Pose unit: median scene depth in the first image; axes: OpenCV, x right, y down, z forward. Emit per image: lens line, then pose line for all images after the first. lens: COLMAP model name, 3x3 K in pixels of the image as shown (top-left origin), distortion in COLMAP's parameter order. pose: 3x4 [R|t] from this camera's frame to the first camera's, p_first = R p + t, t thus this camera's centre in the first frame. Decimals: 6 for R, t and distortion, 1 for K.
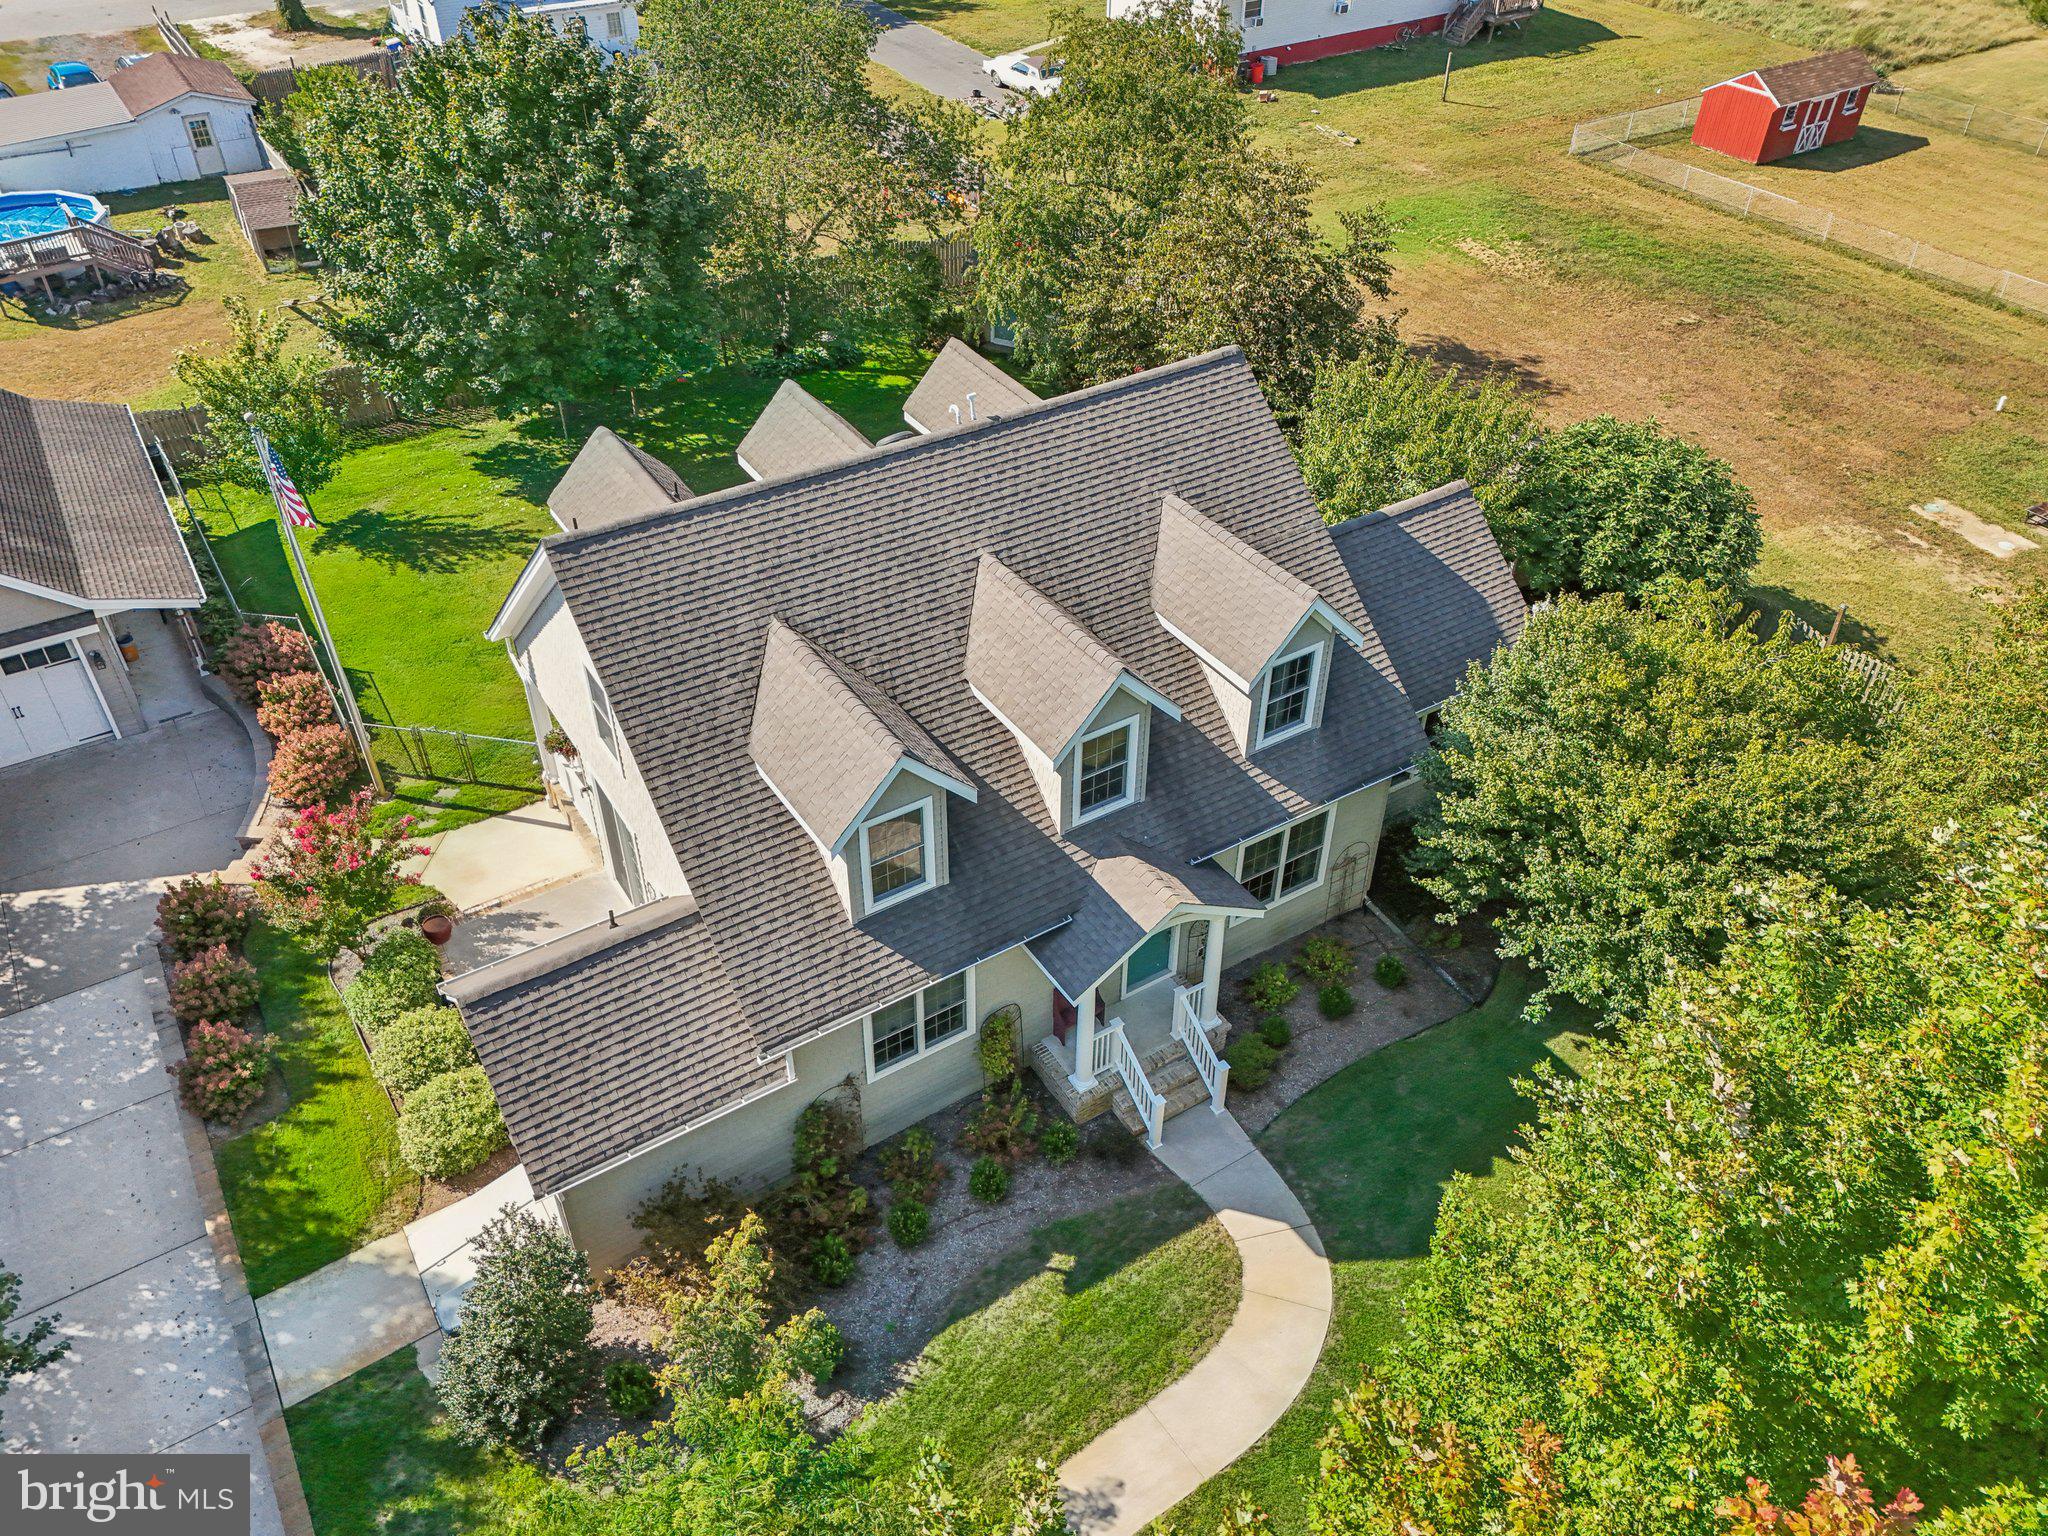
lens RADIAL K [[1535.1, 0, 1029.6], [0, 1535.1, 776.6], [0, 0, 1]] dist [0.052942, -0.046746]
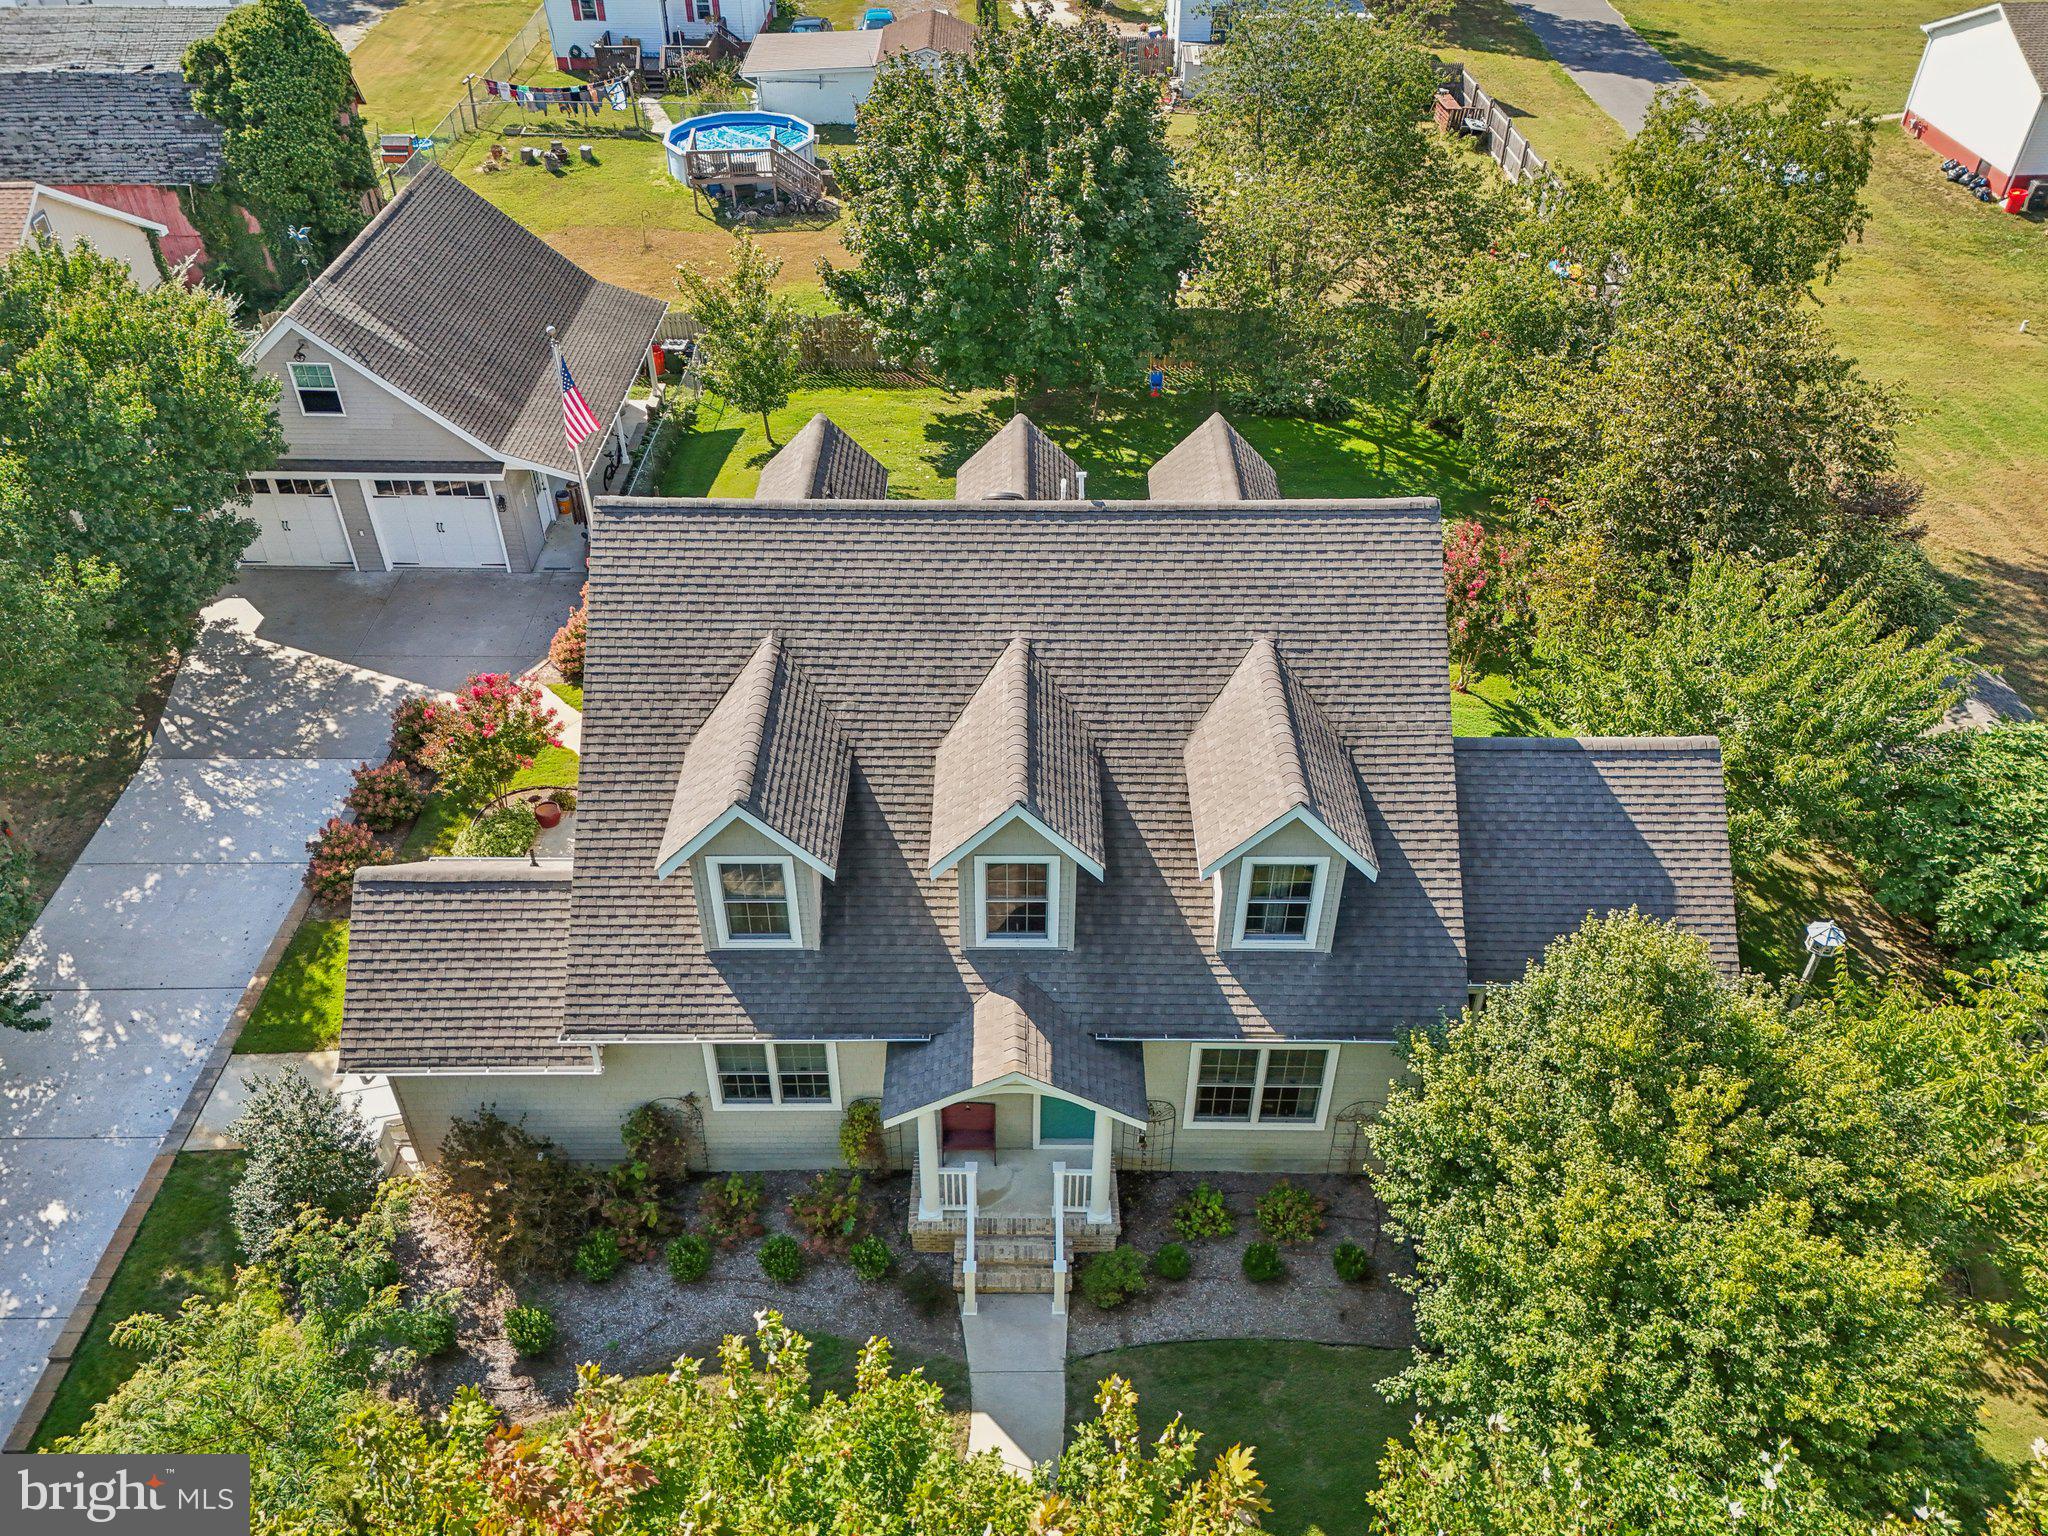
lens RADIAL K [[1535.1, 0, 1025.8], [0, 1535.1, 761.7], [0, 0, 1]] dist [0.052942, -0.046746]
pose [[0.842480, 0.334163, -0.422566, 0.378851], [-0.339148, 0.938420, 0.065932, -0.132835], [0.418577, 0.087766, 0.903931, 0.161640]]
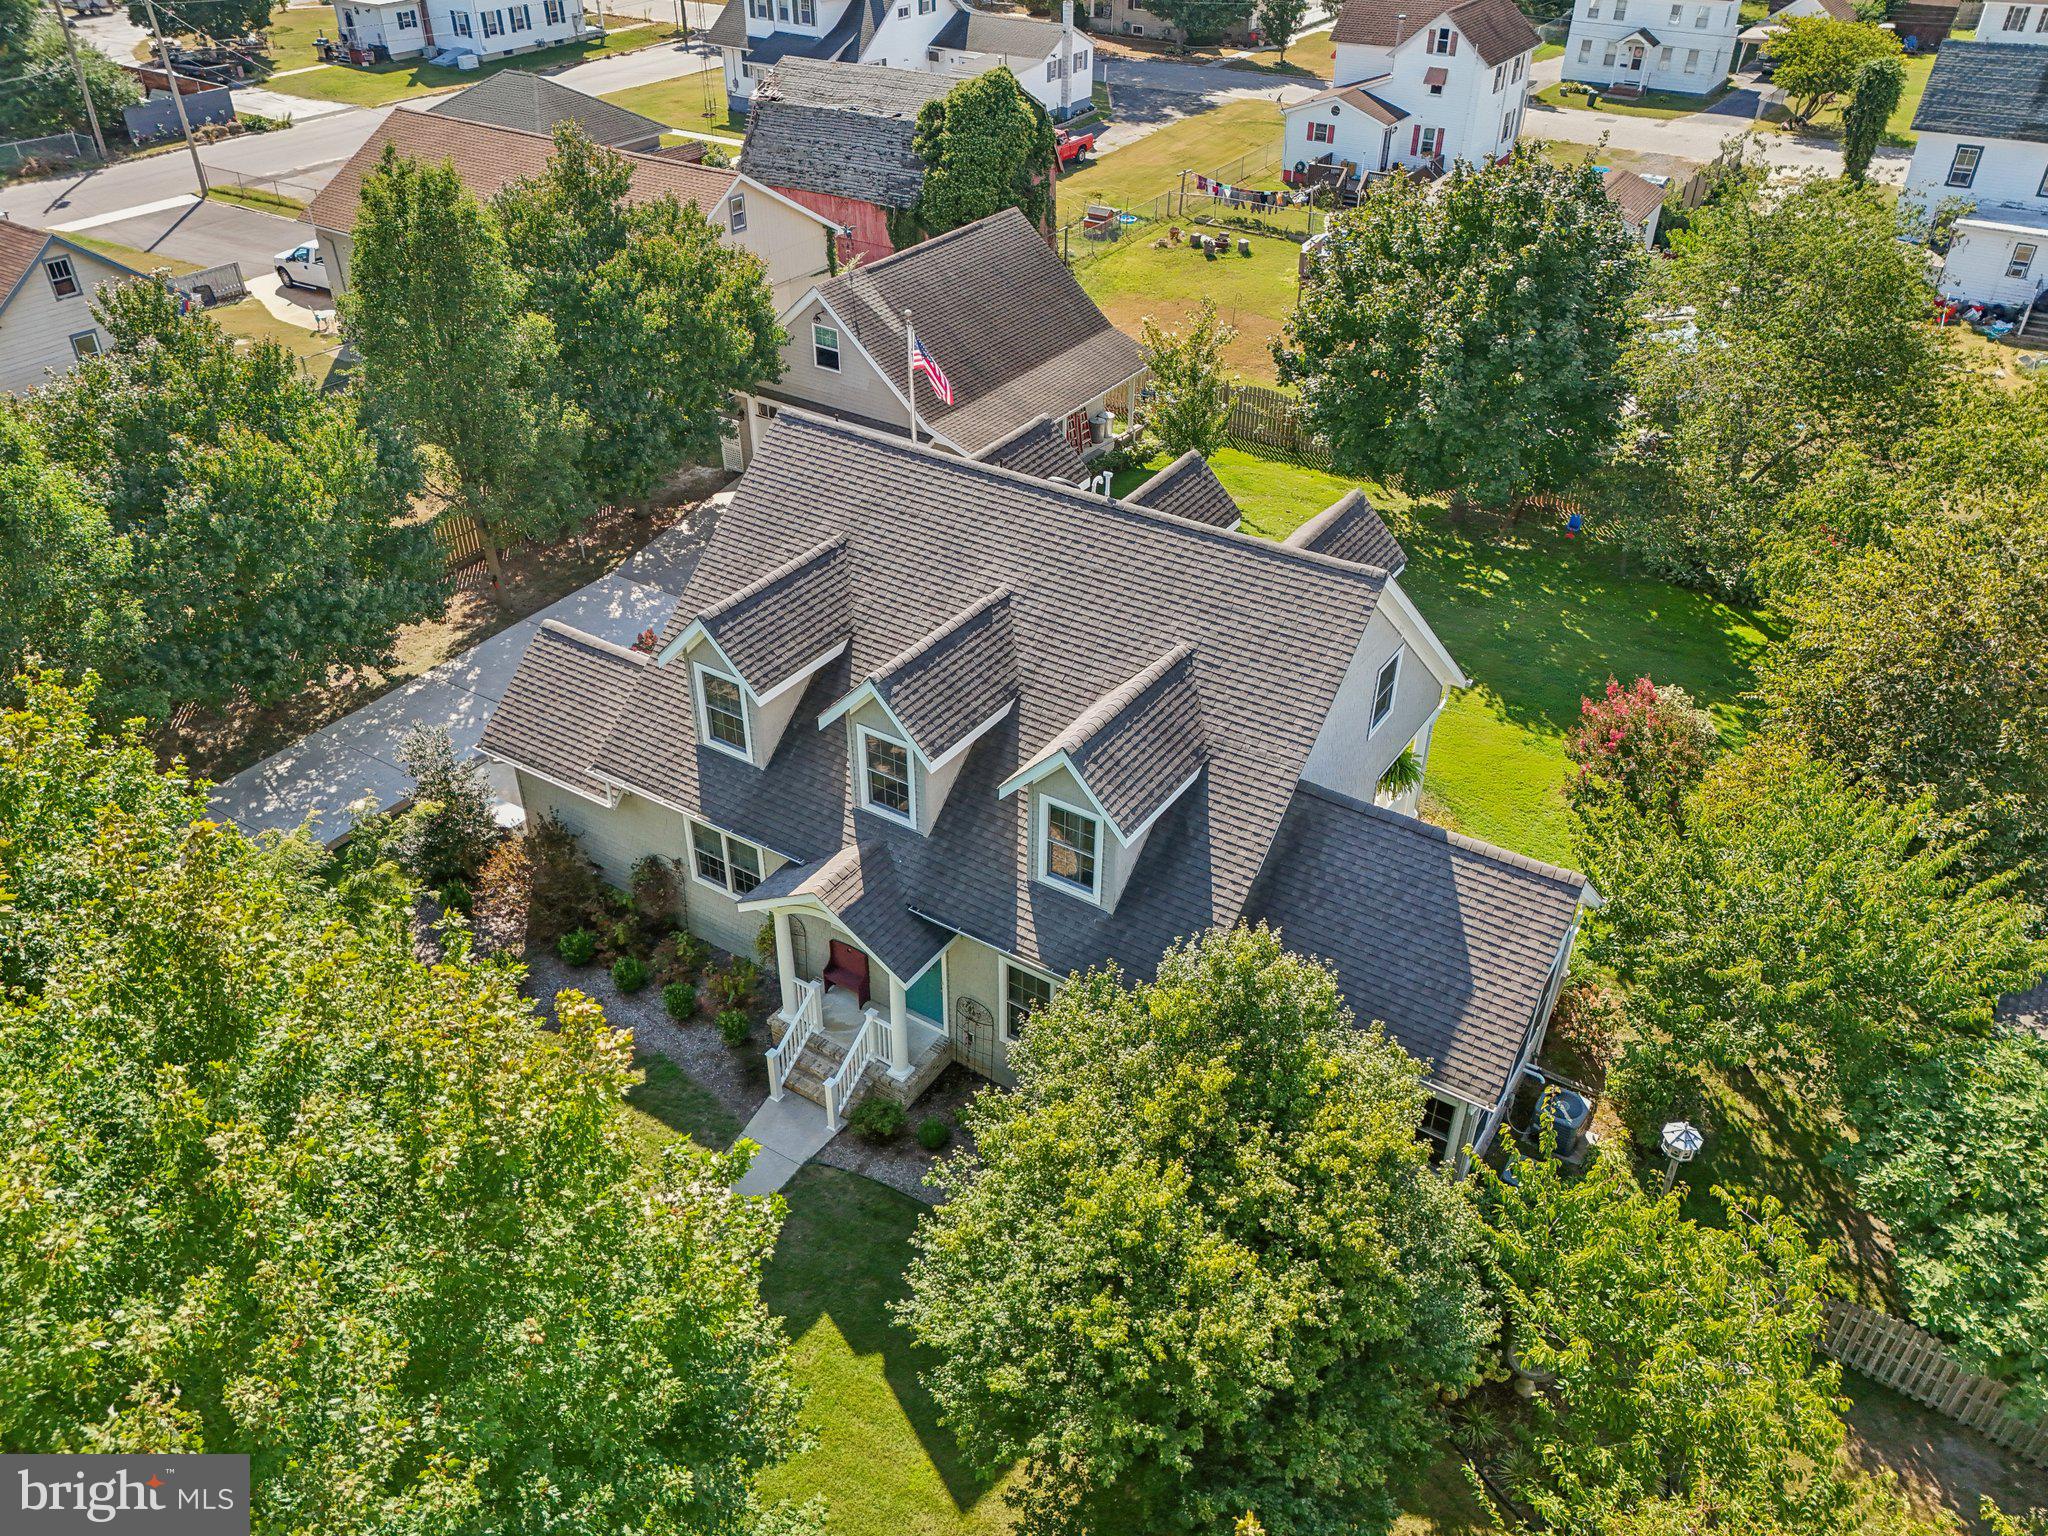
lens RADIAL K [[1535.1, 0, 1037.8], [0, 1535.1, 774.5], [0, 0, 1]] dist [0.052942, -0.046746]
pose [[0.413578, 0.512990, -0.752193, 0.853188], [-0.580928, 0.784819, 0.215829, -0.282965], [0.701053, 0.347707, 0.622594, 0.361062]]
